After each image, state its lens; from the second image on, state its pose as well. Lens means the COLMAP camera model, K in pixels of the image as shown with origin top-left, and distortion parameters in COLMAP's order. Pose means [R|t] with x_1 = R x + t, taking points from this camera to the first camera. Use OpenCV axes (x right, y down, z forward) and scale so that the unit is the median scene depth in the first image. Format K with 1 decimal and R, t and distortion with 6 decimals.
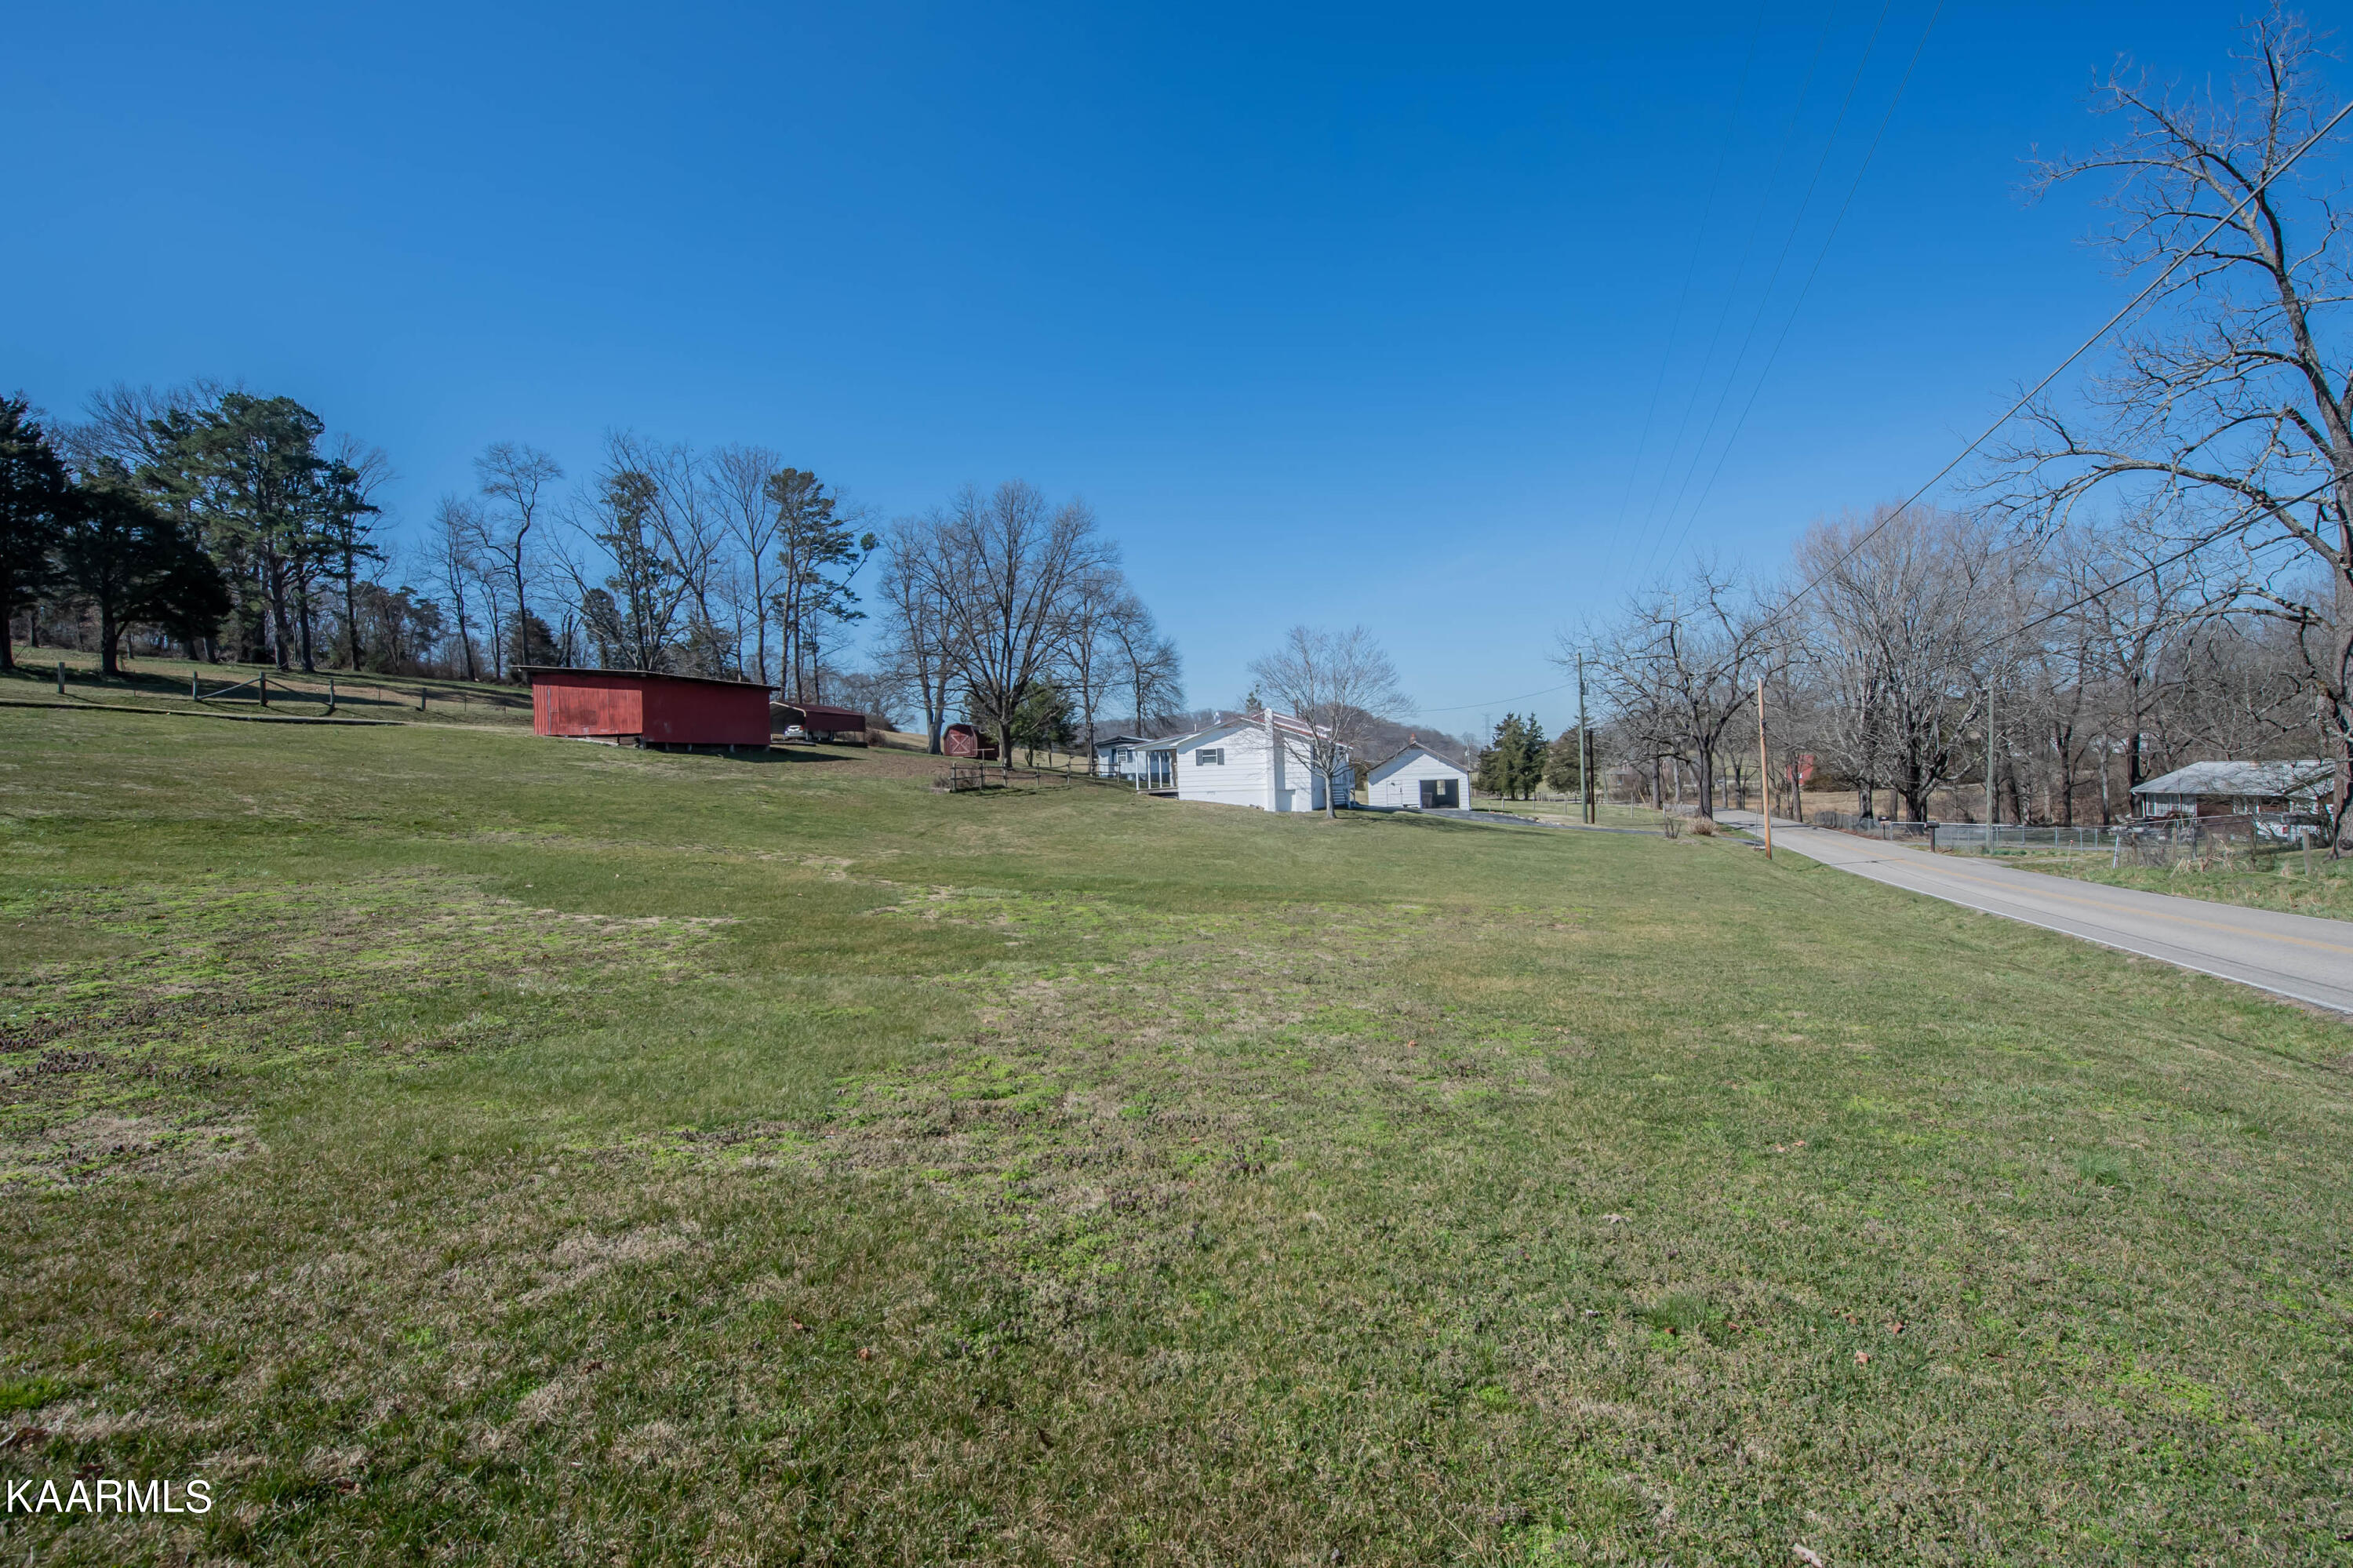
lens RADIAL K [[947.5, 0, 1176.5], [0, 947.5, 784.0], [0, 0, 1]] dist [0.000198, -0.007147]
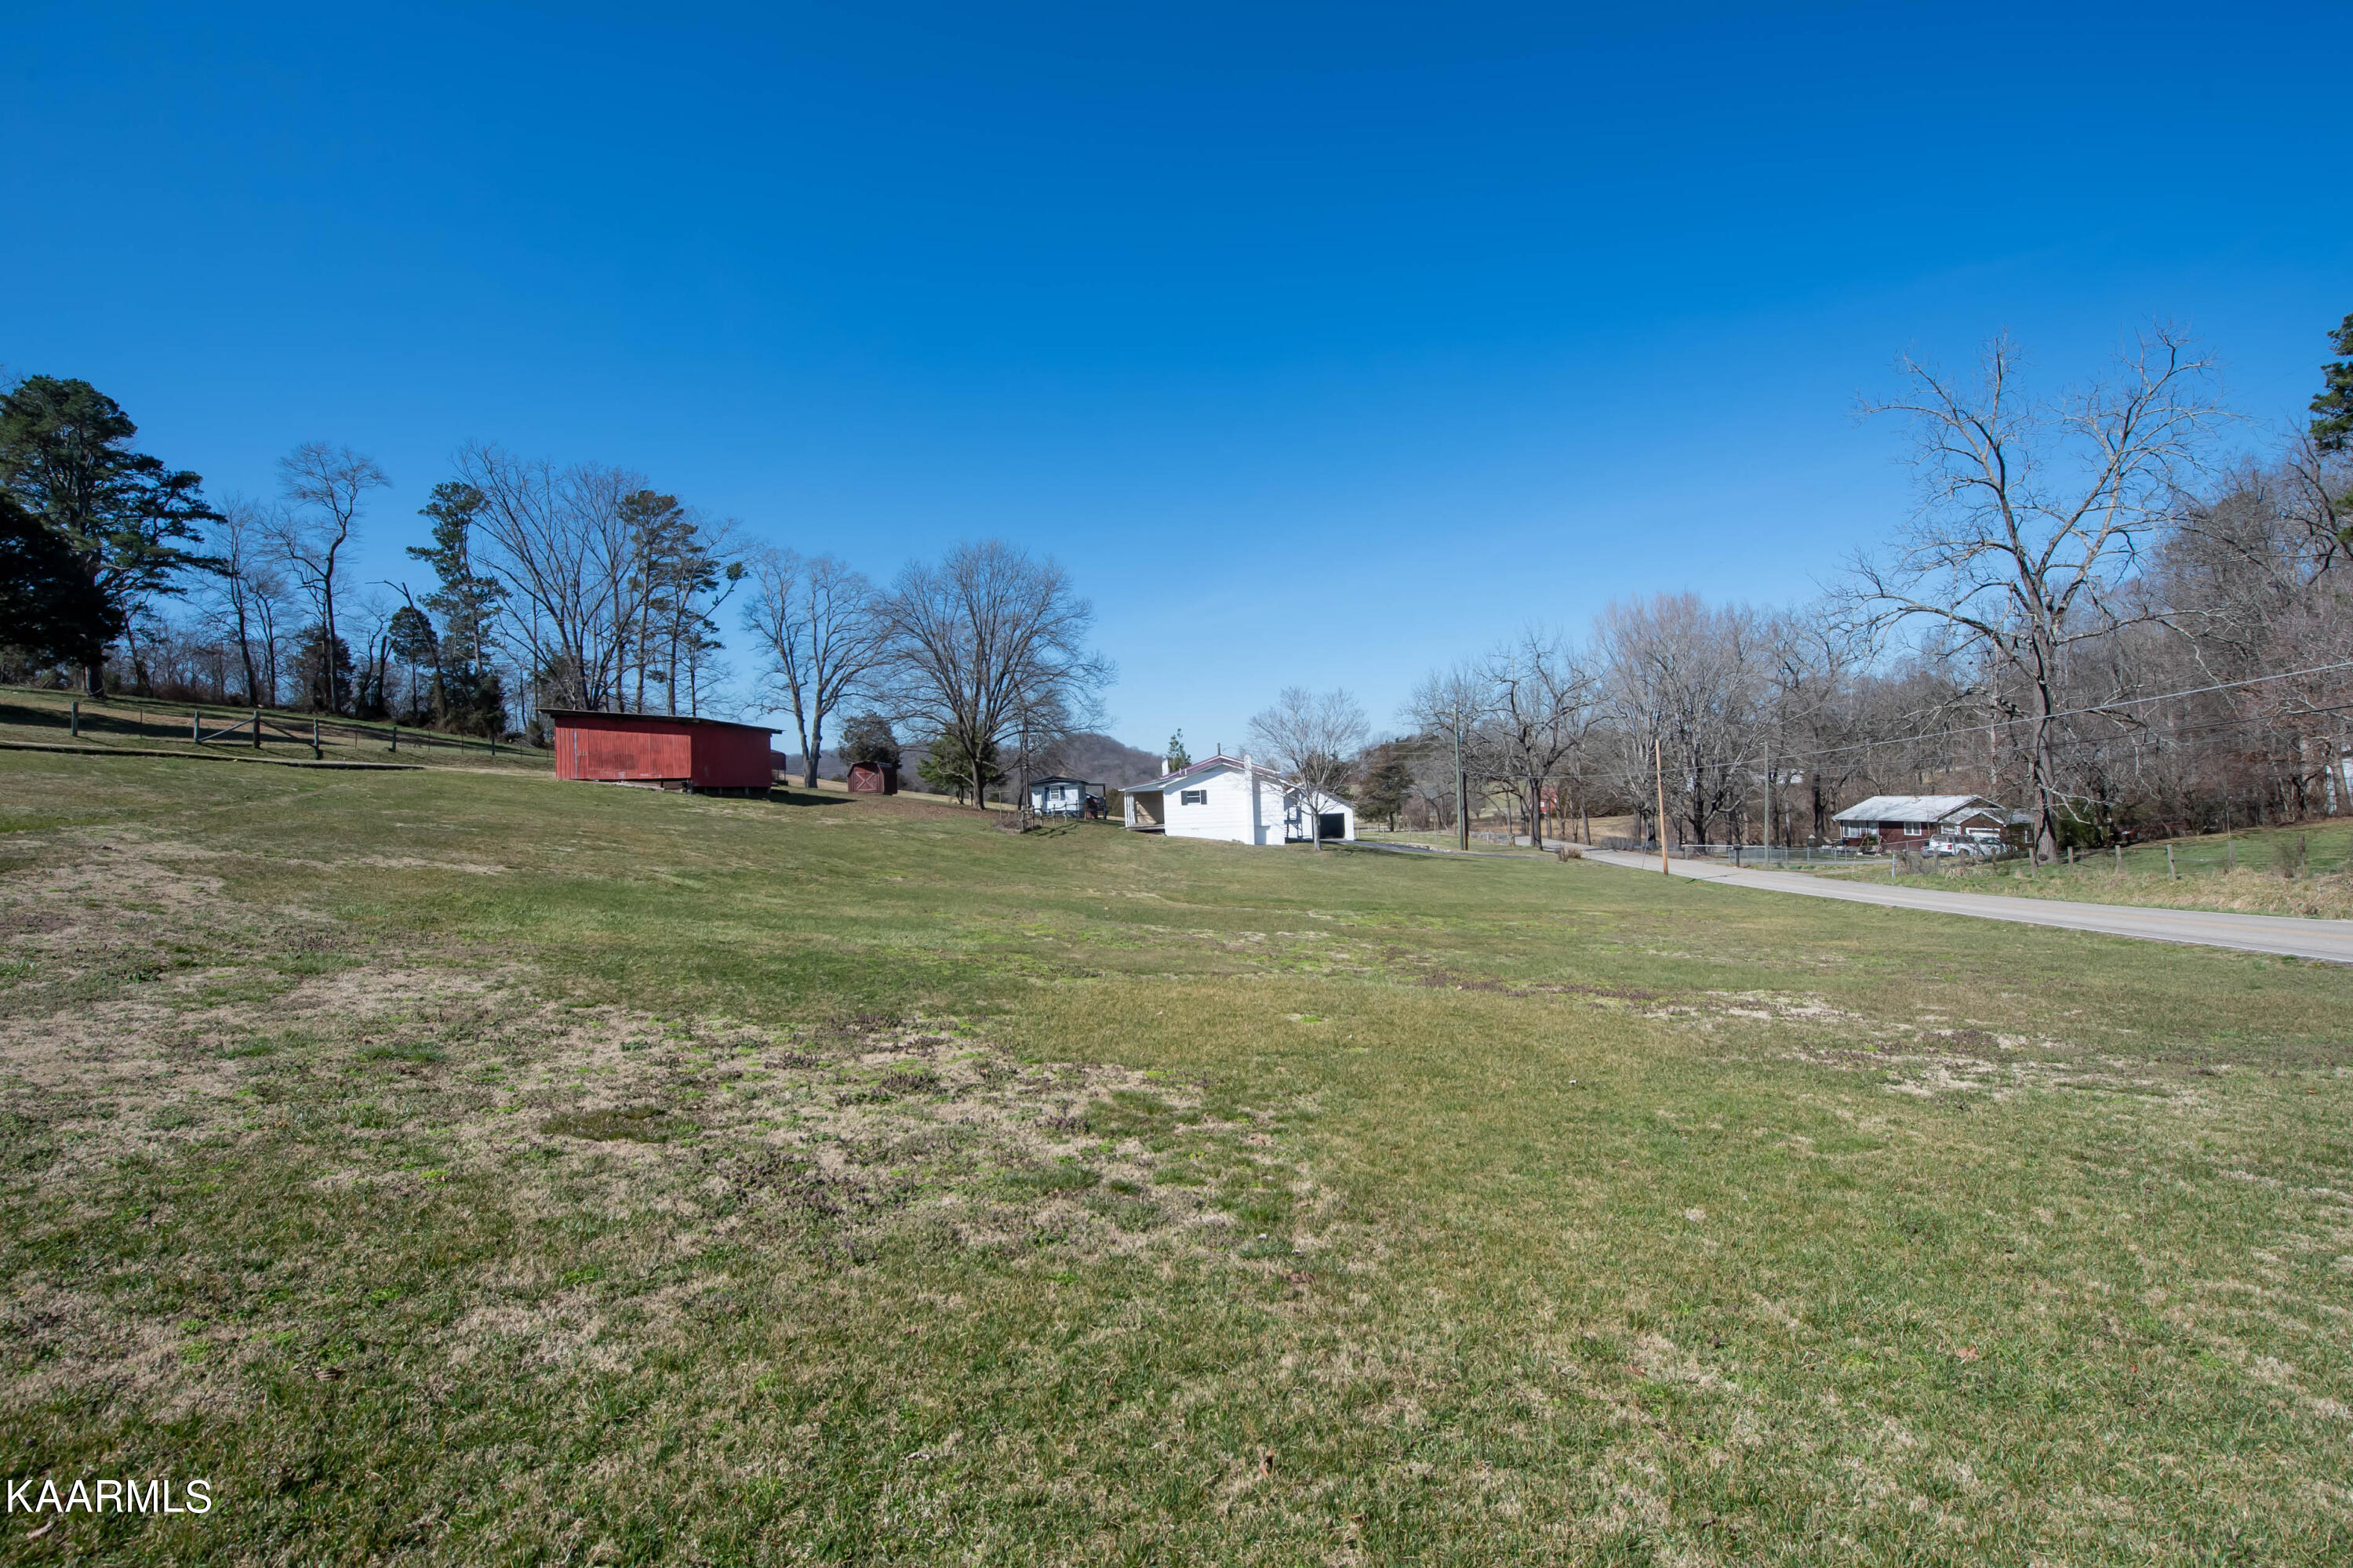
lens RADIAL K [[960.0, 0, 1157.4], [0, 960.0, 771.8], [0, 0, 1]] dist [-0.001382, -0.000177]
pose [[0.970007, 0.002601, 0.243064, -0.280556], [0.007863, 0.999084, -0.042072, -0.010926], [-0.242951, 0.042722, 0.969097, -0.097770]]
